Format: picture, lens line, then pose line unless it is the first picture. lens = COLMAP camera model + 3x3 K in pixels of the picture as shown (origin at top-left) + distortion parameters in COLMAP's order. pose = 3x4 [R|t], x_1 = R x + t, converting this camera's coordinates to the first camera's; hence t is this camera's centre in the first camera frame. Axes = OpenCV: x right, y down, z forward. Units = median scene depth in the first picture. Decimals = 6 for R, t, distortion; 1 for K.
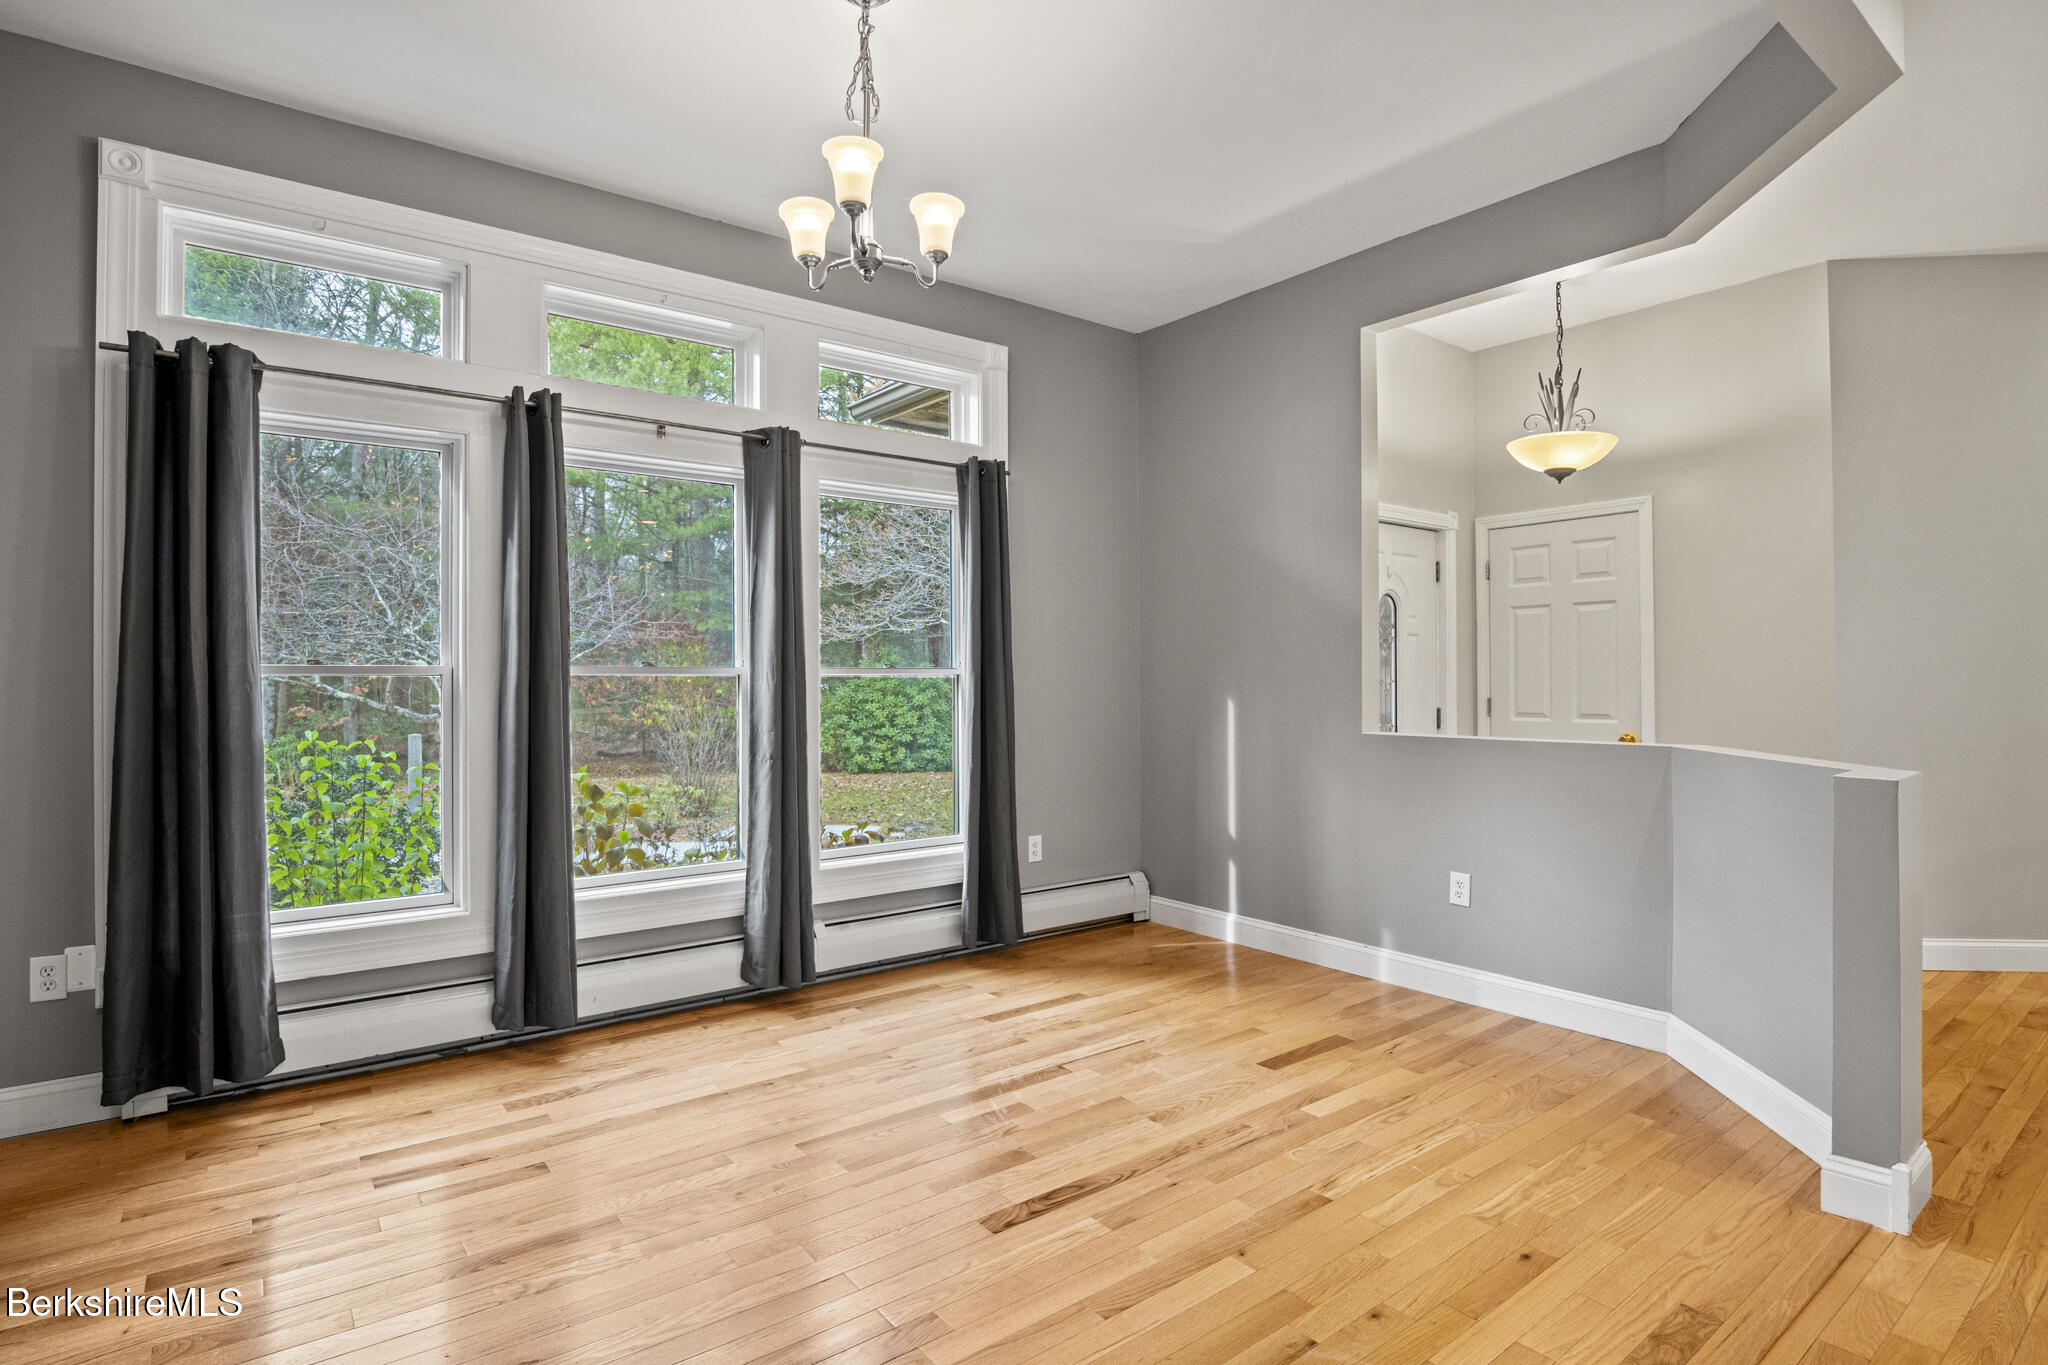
lens RADIAL K [[1031.9, 0, 1028.3], [0, 1031.9, 679.4], [0, 0, 1]] dist [-0.017273, -0.004898]
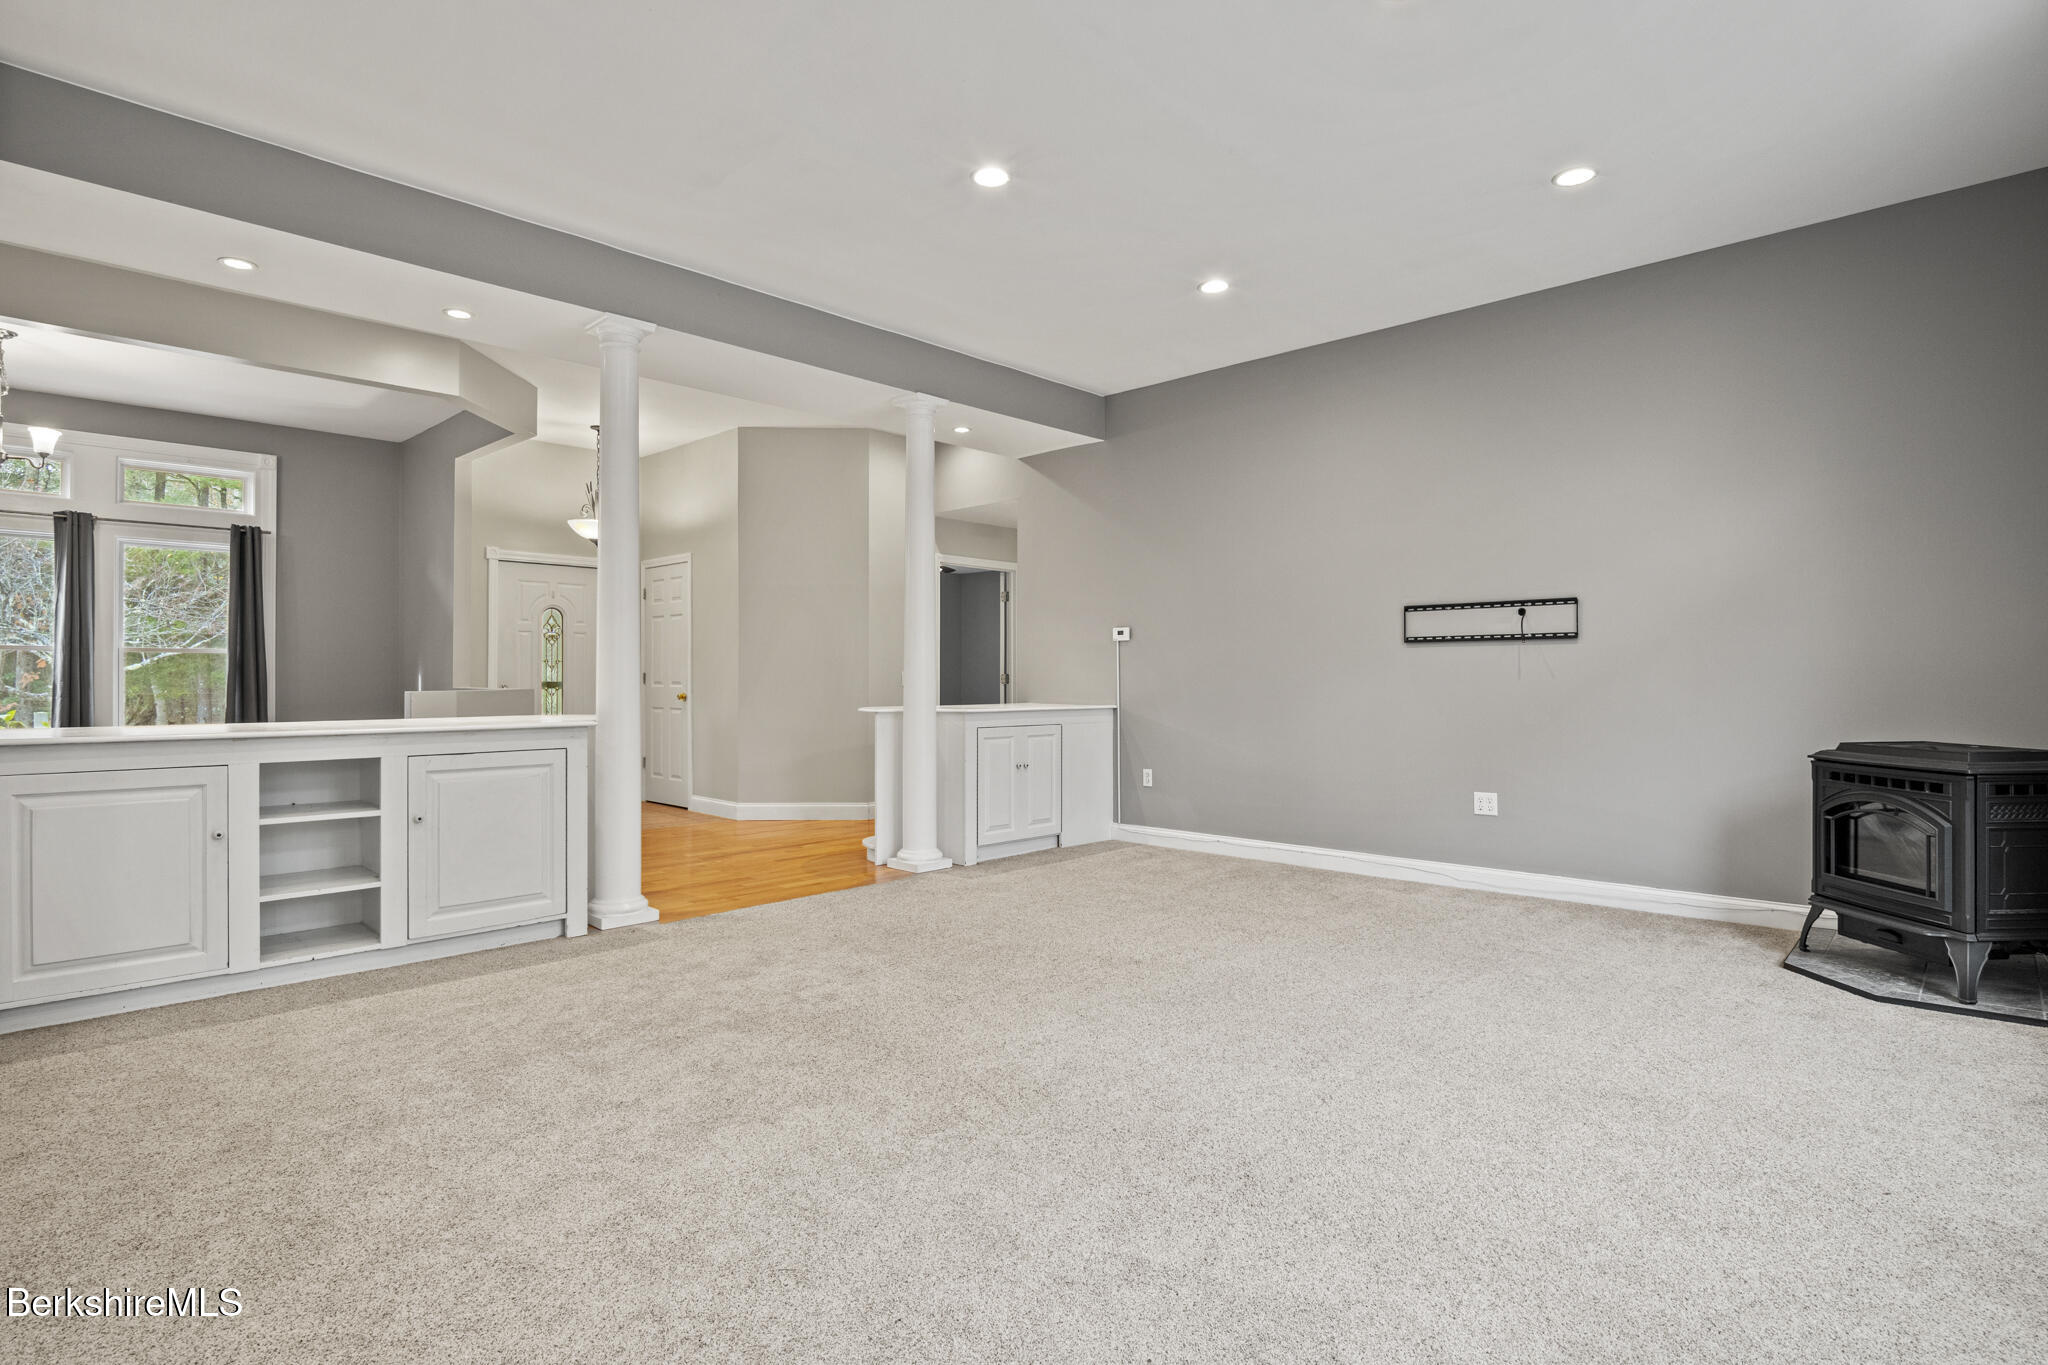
lens RADIAL K [[1031.9, 0, 1026.8], [0, 1031.9, 681.0], [0, 0, 1]] dist [-0.017273, -0.004898]
pose [[0.990315, 0.006745, 0.138675, 1.191829], [-0.007242, 0.999969, 0.003083, 0.031581], [-0.138650, -0.004057, 0.990333, -0.994854]]
